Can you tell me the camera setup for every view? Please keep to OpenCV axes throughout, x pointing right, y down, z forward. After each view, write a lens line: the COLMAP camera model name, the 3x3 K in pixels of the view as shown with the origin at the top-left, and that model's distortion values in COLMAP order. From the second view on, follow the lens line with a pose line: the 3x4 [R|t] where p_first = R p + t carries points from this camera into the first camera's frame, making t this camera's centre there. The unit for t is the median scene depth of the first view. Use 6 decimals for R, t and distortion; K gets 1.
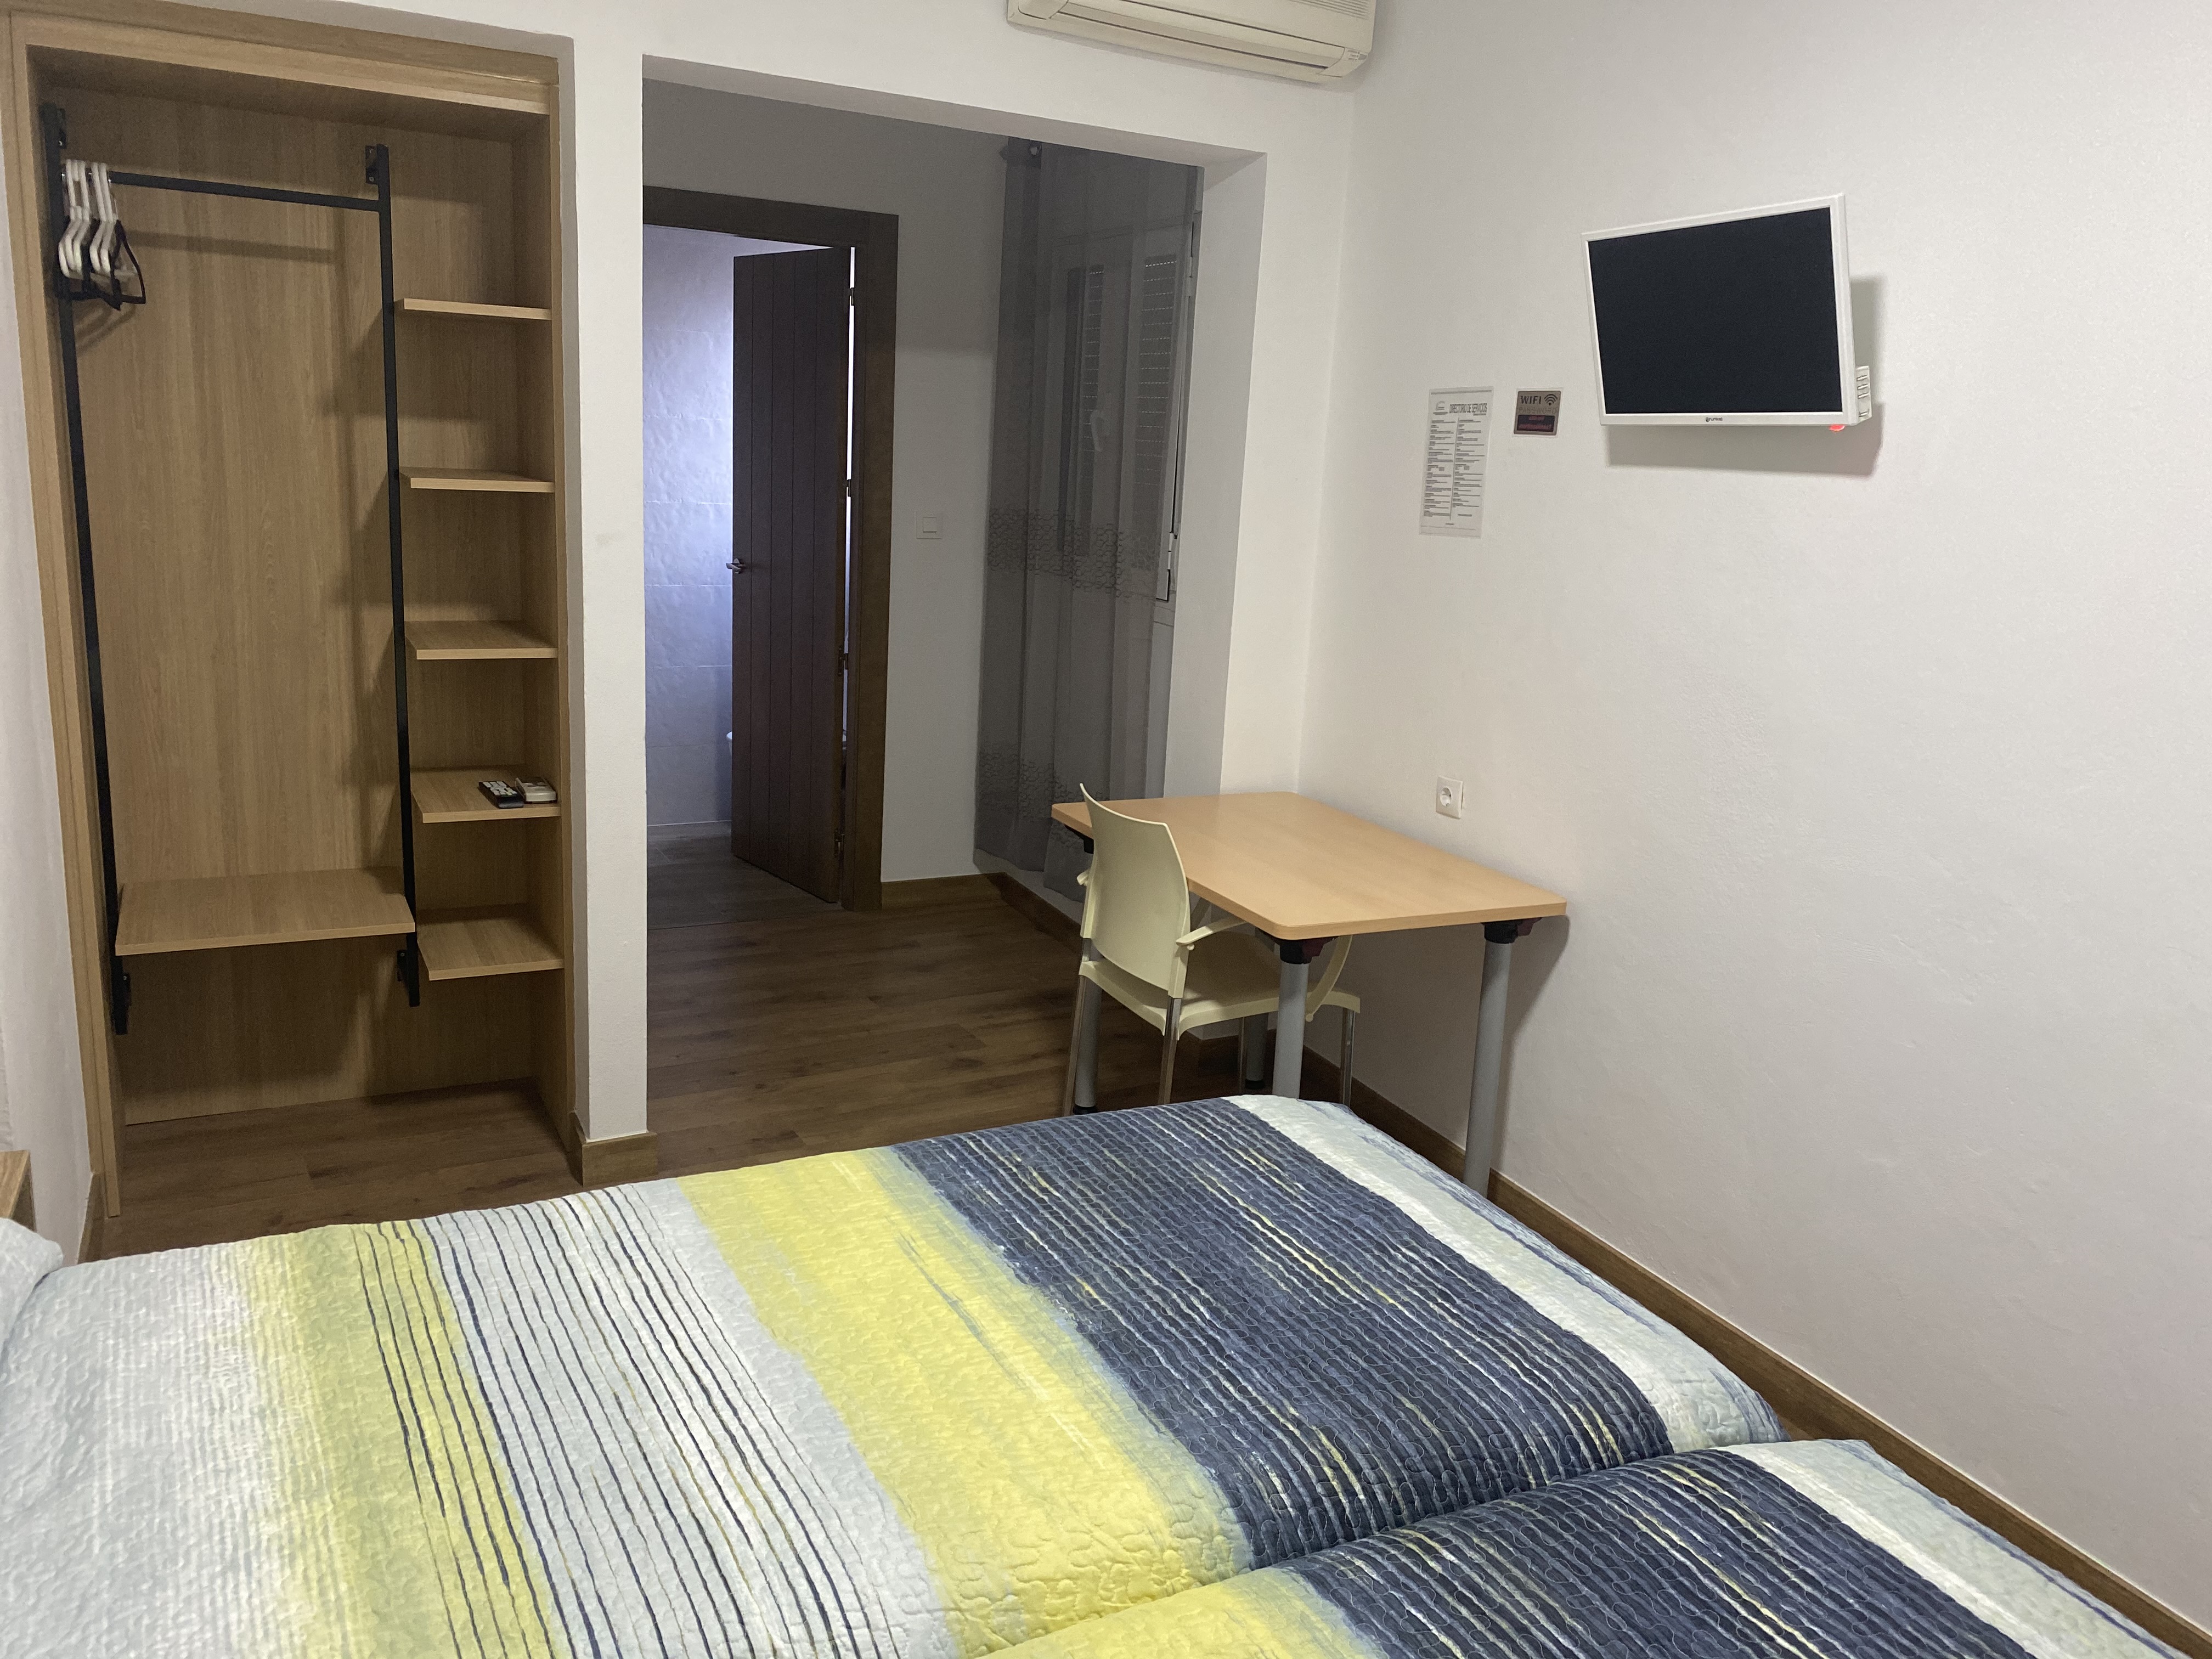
lens RADIAL K [[1716.8, 0, 1111.7], [0, 1716.8, 818.8], [0, 0, 1]] dist [0.020289, -0.020105]
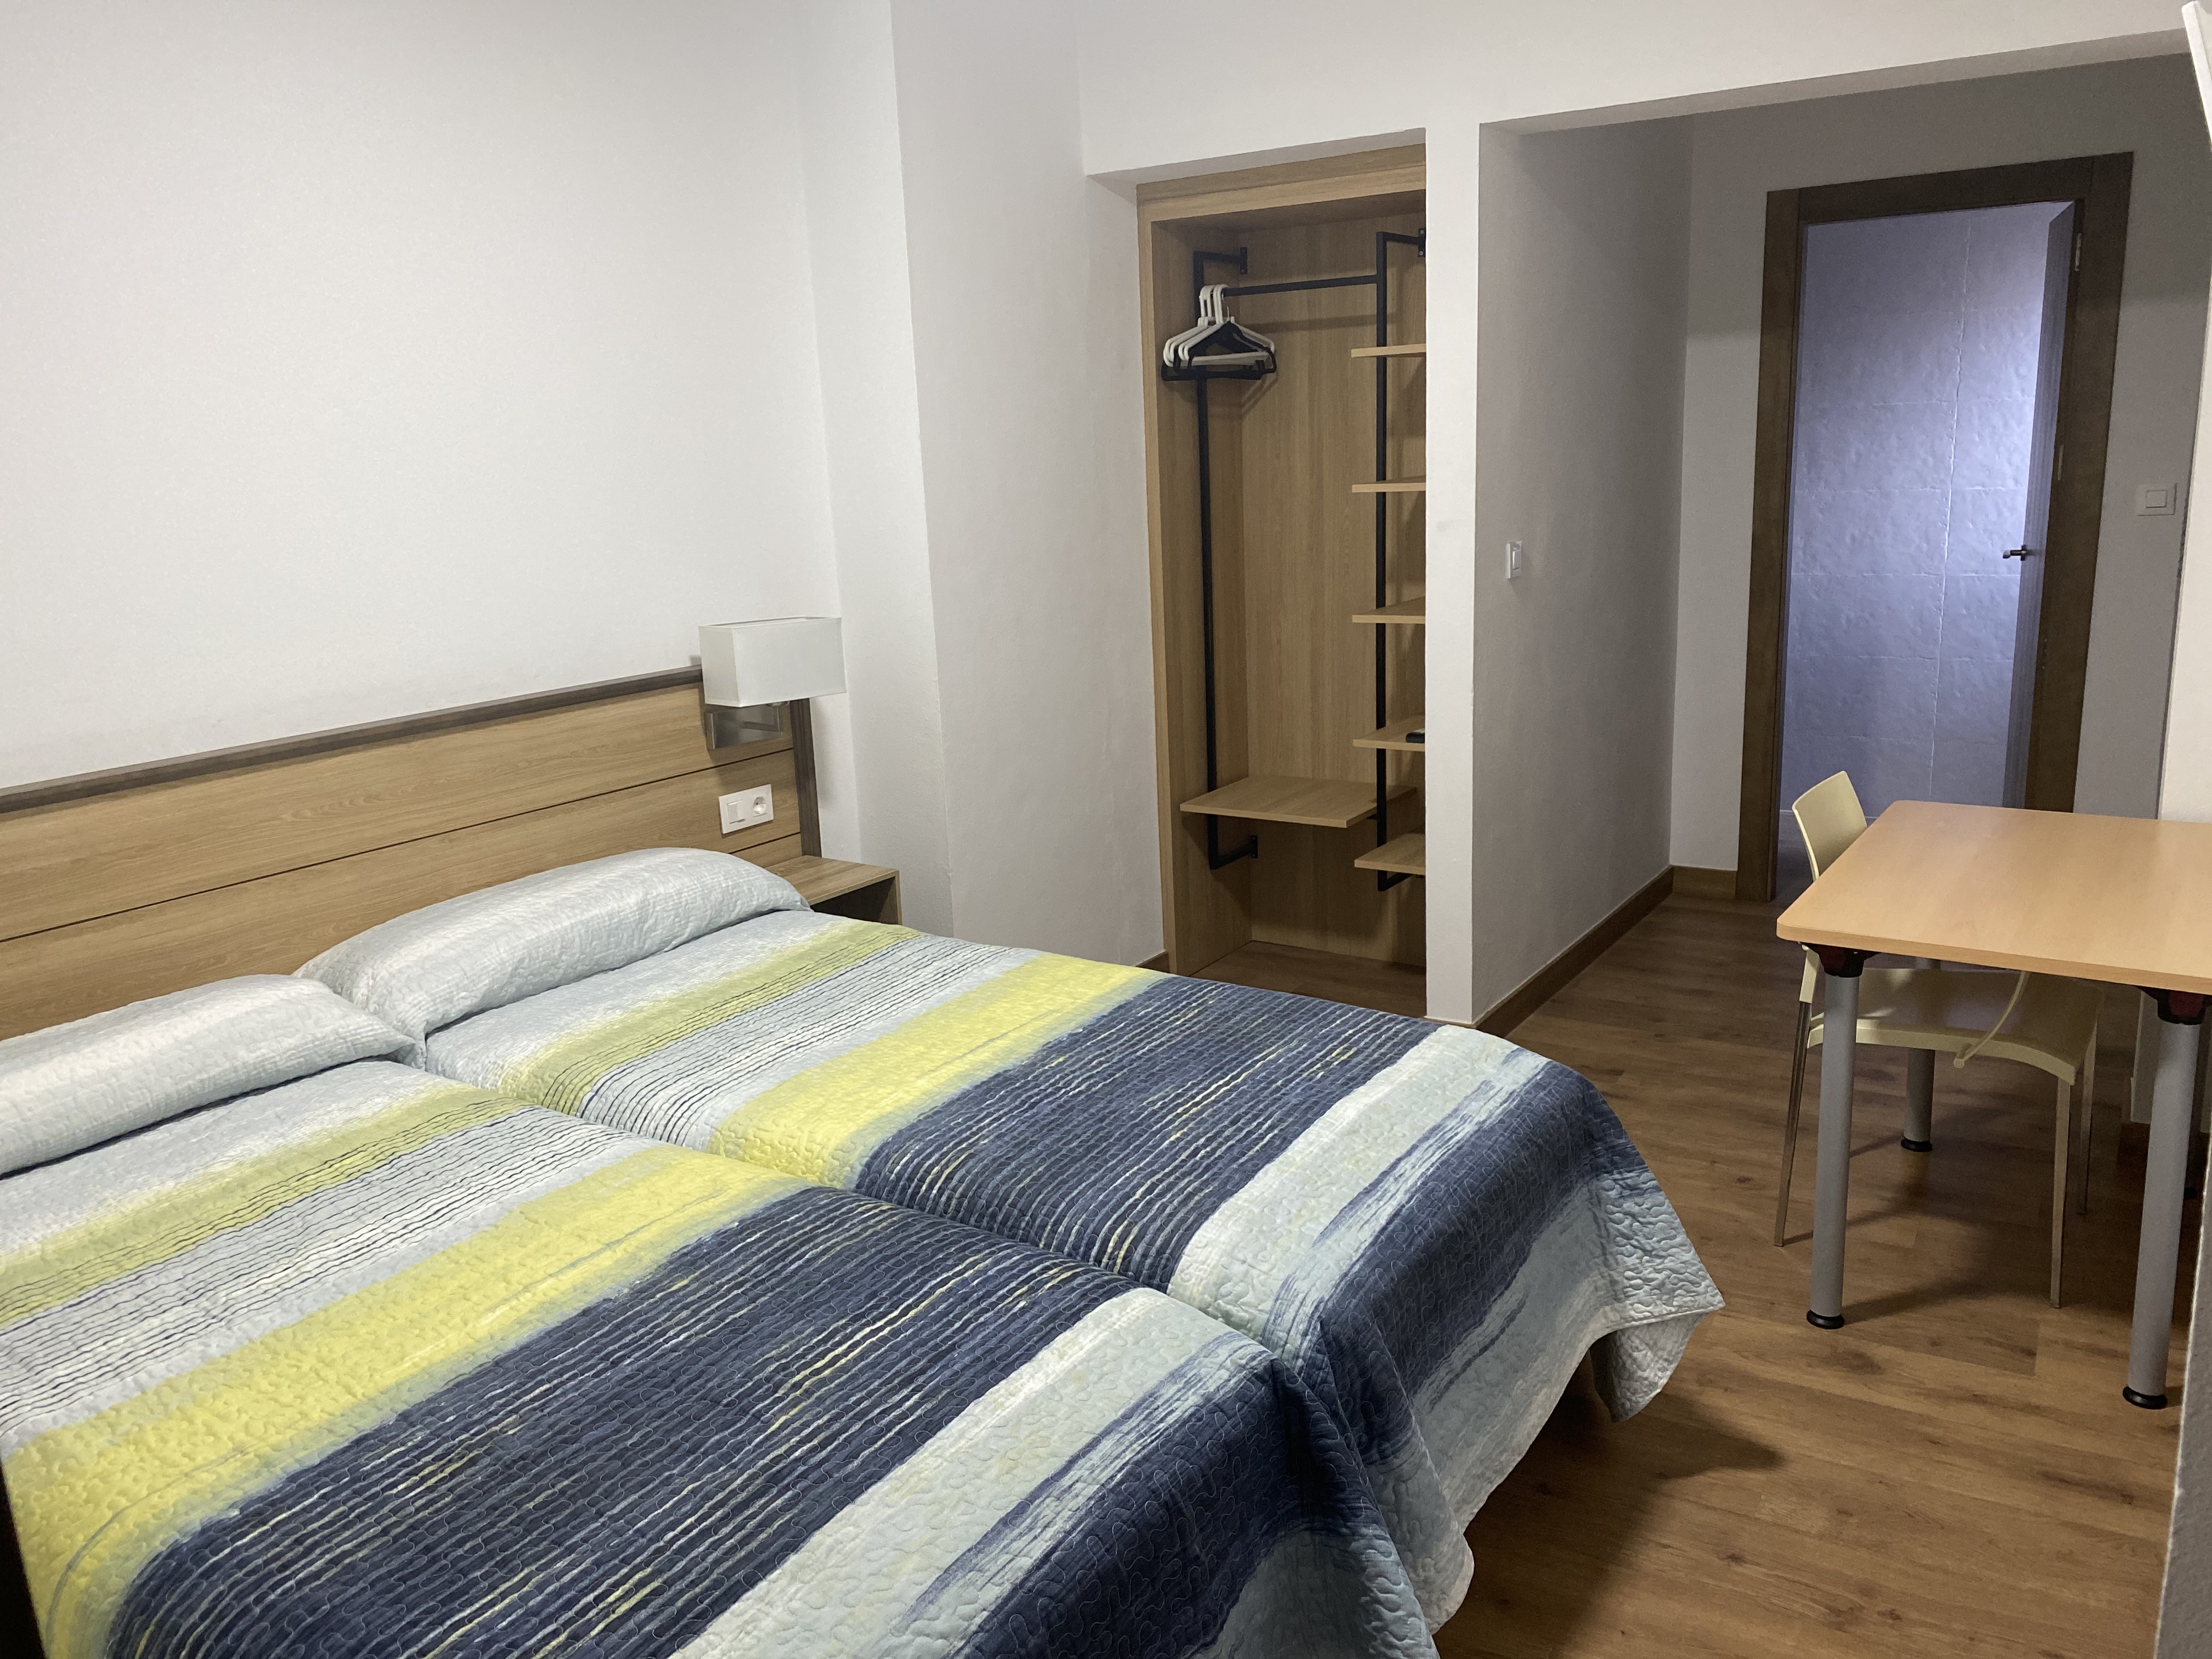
lens RADIAL K [[1716.8, 0, 1119.0], [0, 1716.8, 841.5], [0, 0, 1]] dist [0.020289, -0.020105]
pose [[0.465019, 0.132995, -0.875254, 0.755102], [-0.130735, 0.988128, 0.080687, -0.008915], [0.875594, 0.076906, 0.476886, 0.243522]]
